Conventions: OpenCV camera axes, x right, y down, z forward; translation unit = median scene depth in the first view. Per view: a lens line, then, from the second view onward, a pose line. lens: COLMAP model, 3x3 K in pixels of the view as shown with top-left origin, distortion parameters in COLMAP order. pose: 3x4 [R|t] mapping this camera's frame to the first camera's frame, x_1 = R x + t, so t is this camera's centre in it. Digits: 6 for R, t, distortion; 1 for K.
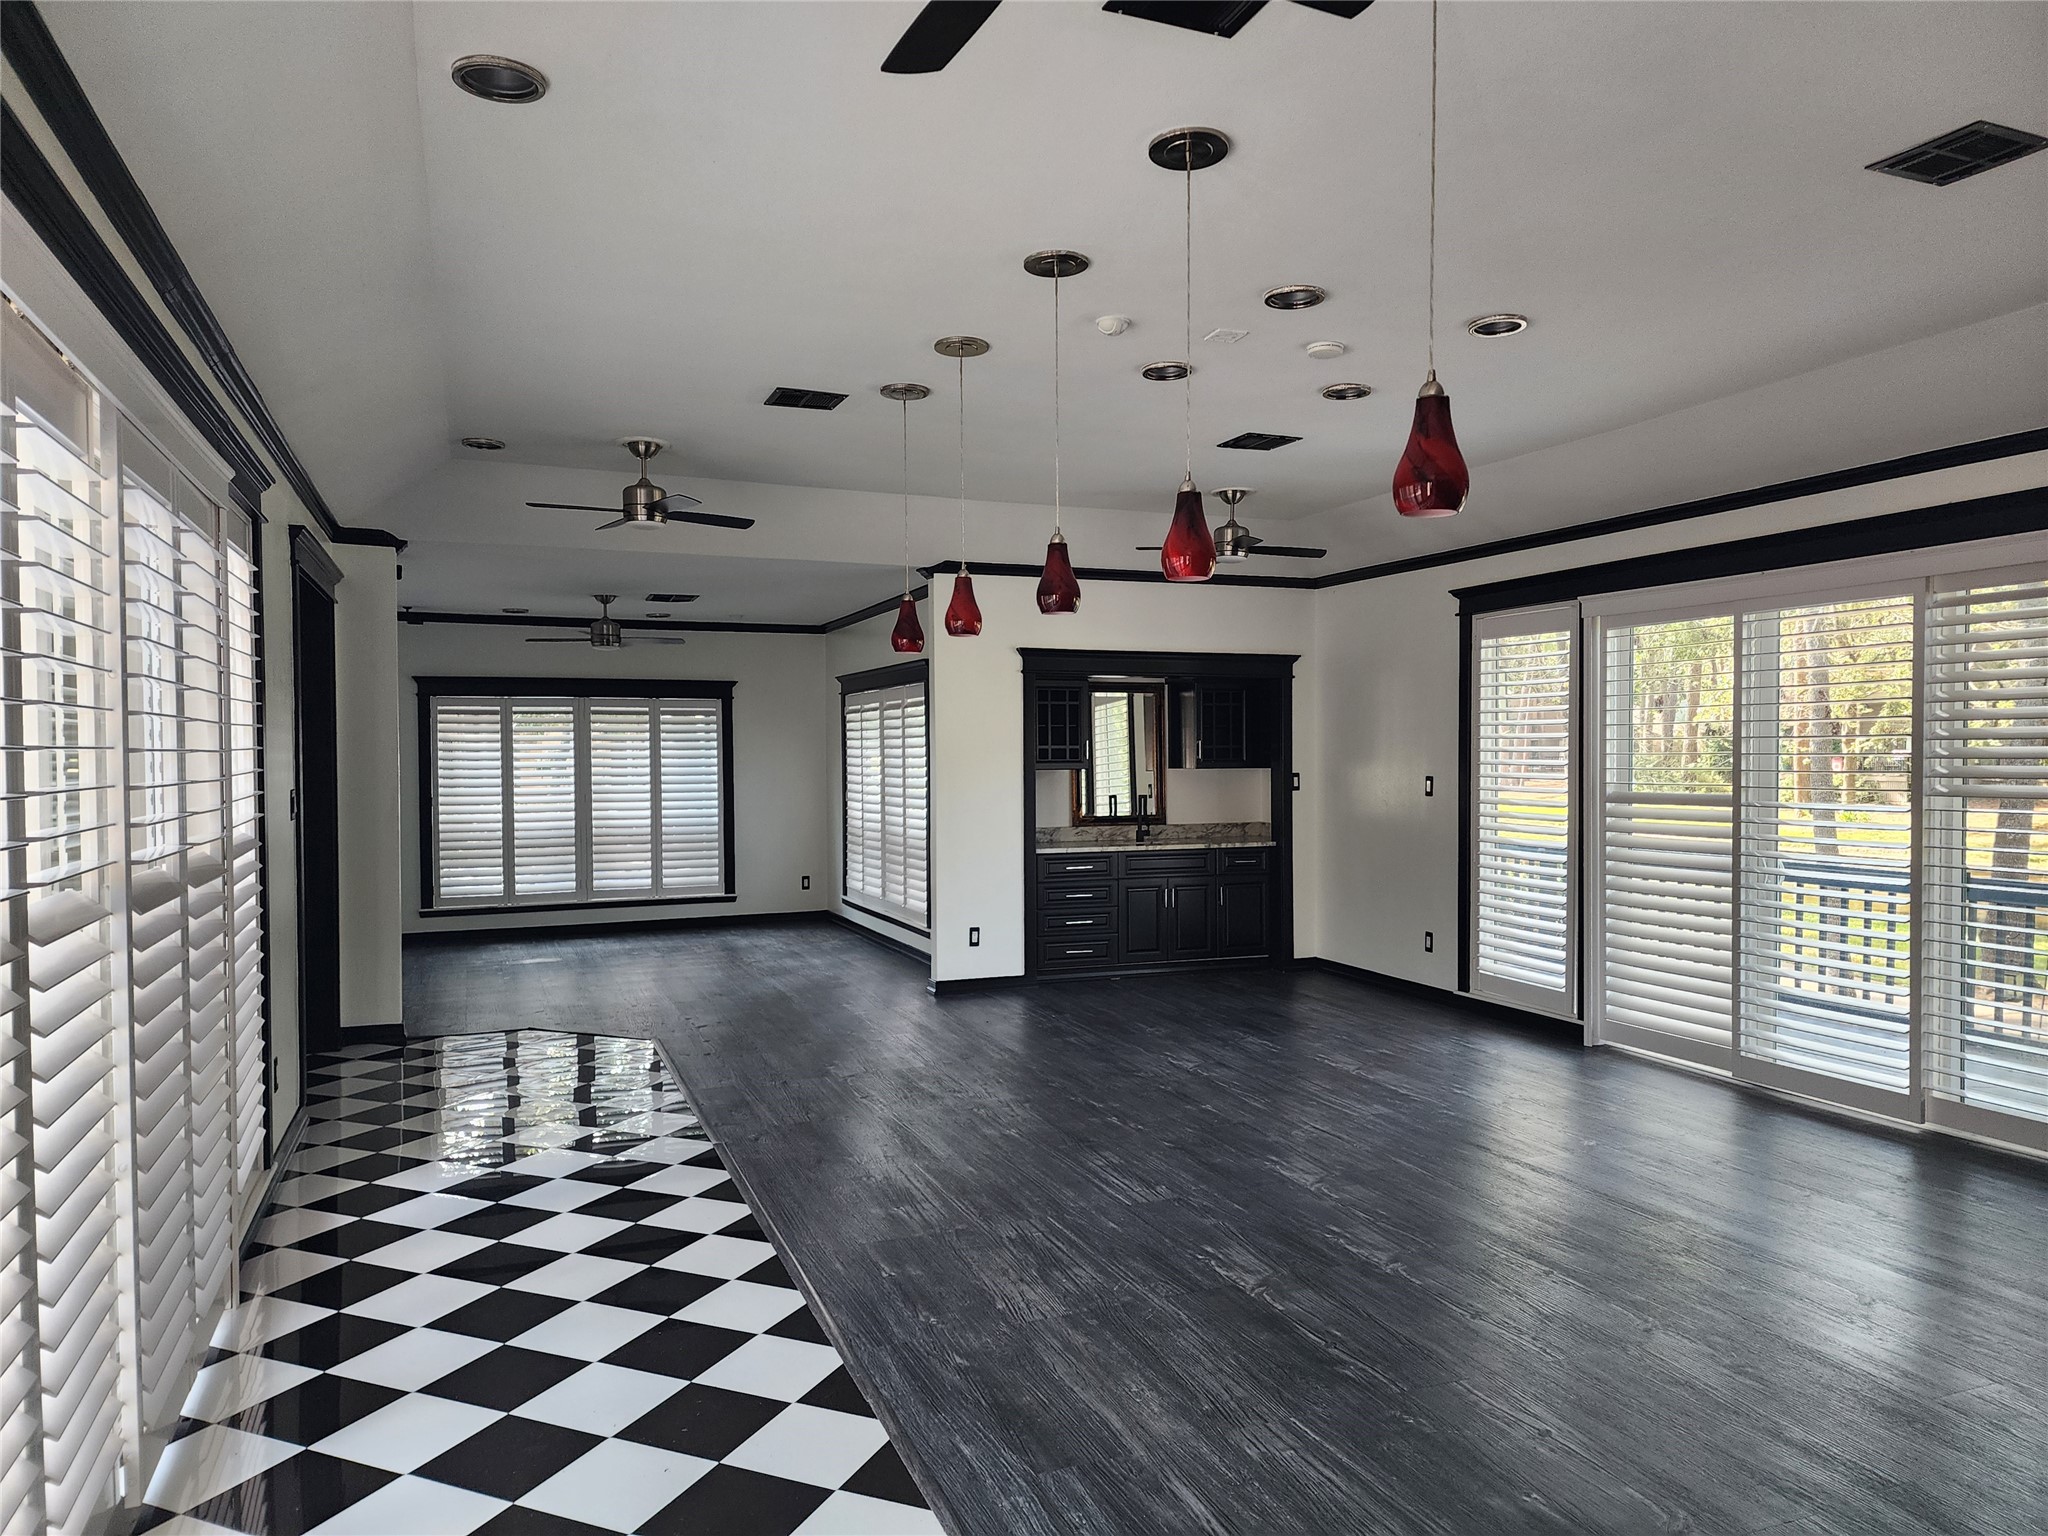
lens RADIAL K [[1358.7, 0, 1080.0], [0, 1358.7, 792.5], [0, 0, 1]] dist [0.045248, 0.001695]
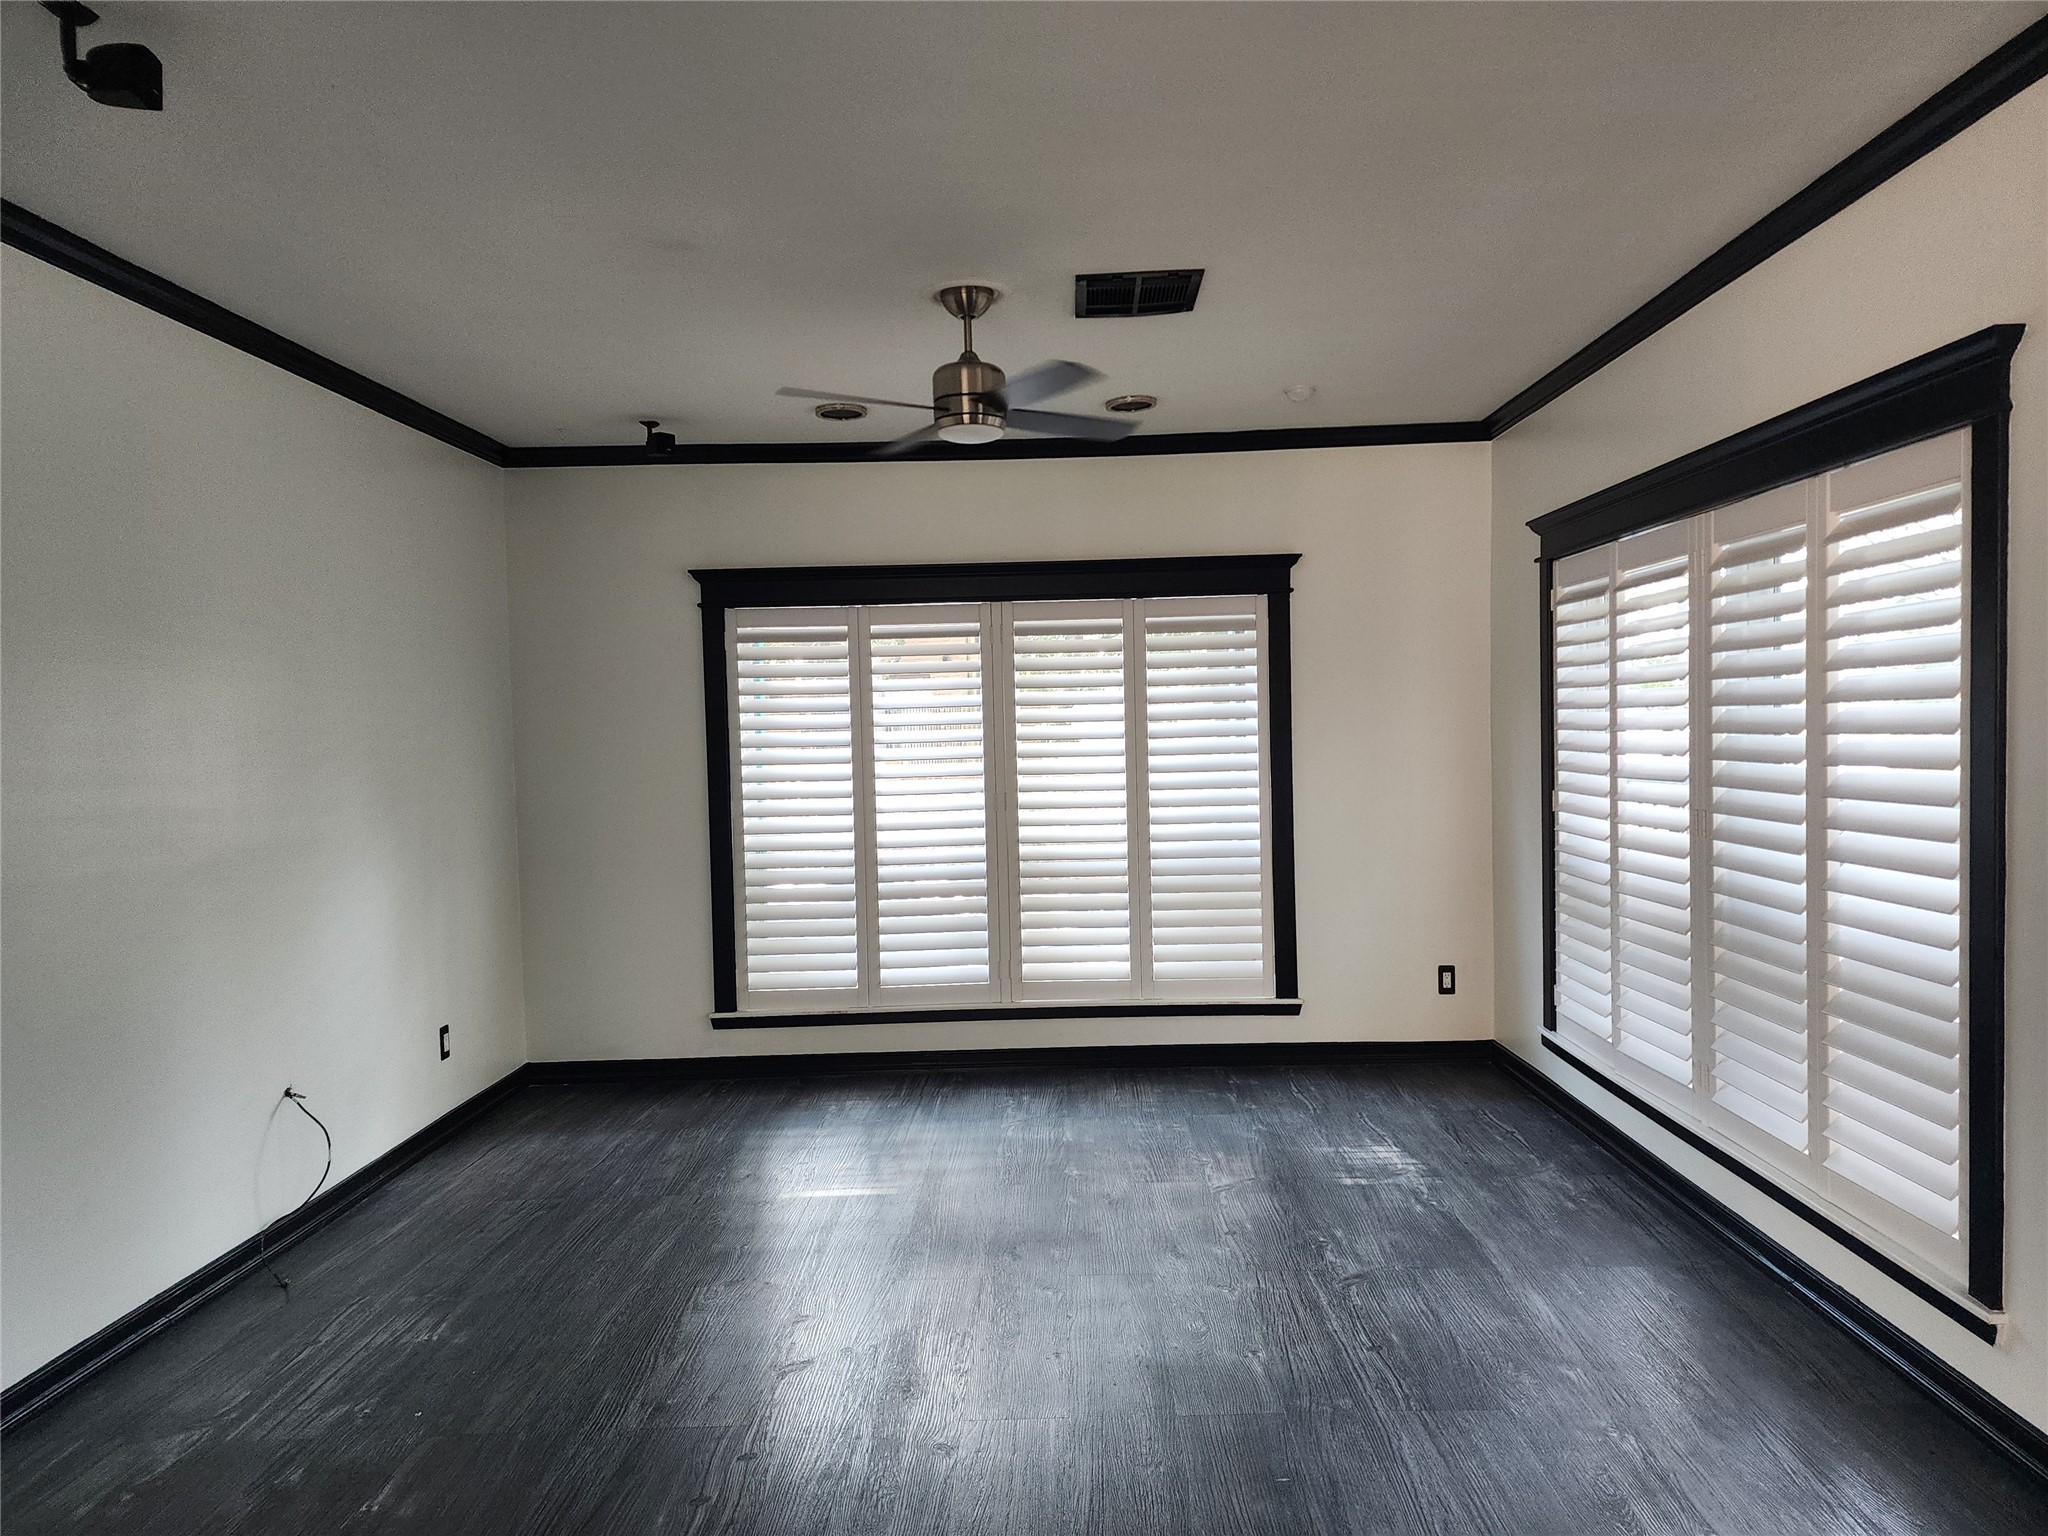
lens RADIAL K [[1358.7, 0, 1033.7], [0, 1358.7, 776.9], [0, 0, 1]] dist [0.045248, 0.001695]
pose [[0.909308, 0.001133, -0.416123, -0.141793], [0.009714, 0.999666, 0.023950, -0.016406], [0.416011, -0.025820, 0.908993, 0.542672]]
